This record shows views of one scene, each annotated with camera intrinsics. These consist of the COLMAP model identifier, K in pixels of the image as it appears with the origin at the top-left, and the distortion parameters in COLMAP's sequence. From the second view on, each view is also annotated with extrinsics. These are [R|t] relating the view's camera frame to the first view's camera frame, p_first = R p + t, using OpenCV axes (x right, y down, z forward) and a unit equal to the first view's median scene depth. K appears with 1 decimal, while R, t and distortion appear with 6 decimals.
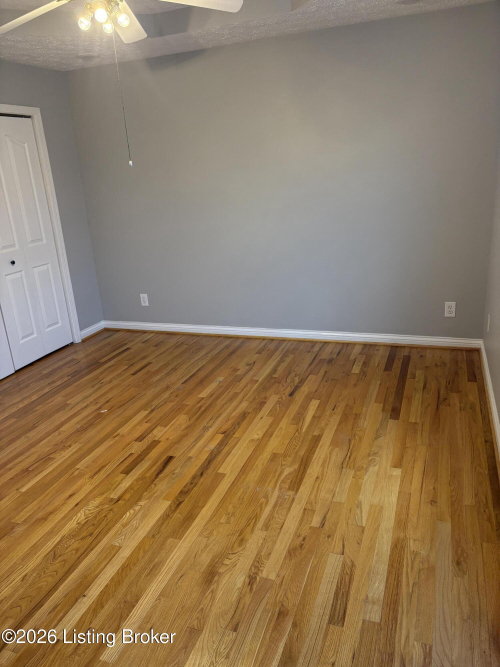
lens RADIAL K [[505.0, 0, 246.6], [0, 505.0, 334.1], [0, 0, 1]] dist [0.004408, -0.001566]
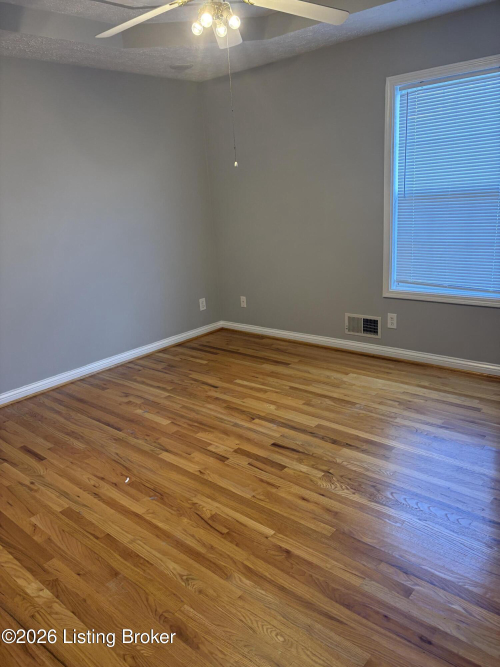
lens RADIAL K [[505.0, 0, 246.6], [0, 505.0, 334.1], [0, 0, 1]] dist [0.004408, -0.001566]
pose [[0.363205, -0.221931, 0.904892, -0.939158], [0.337561, 0.936577, 0.094212, -0.075666], [-0.868409, 0.271238, 0.415084, 0.493127]]
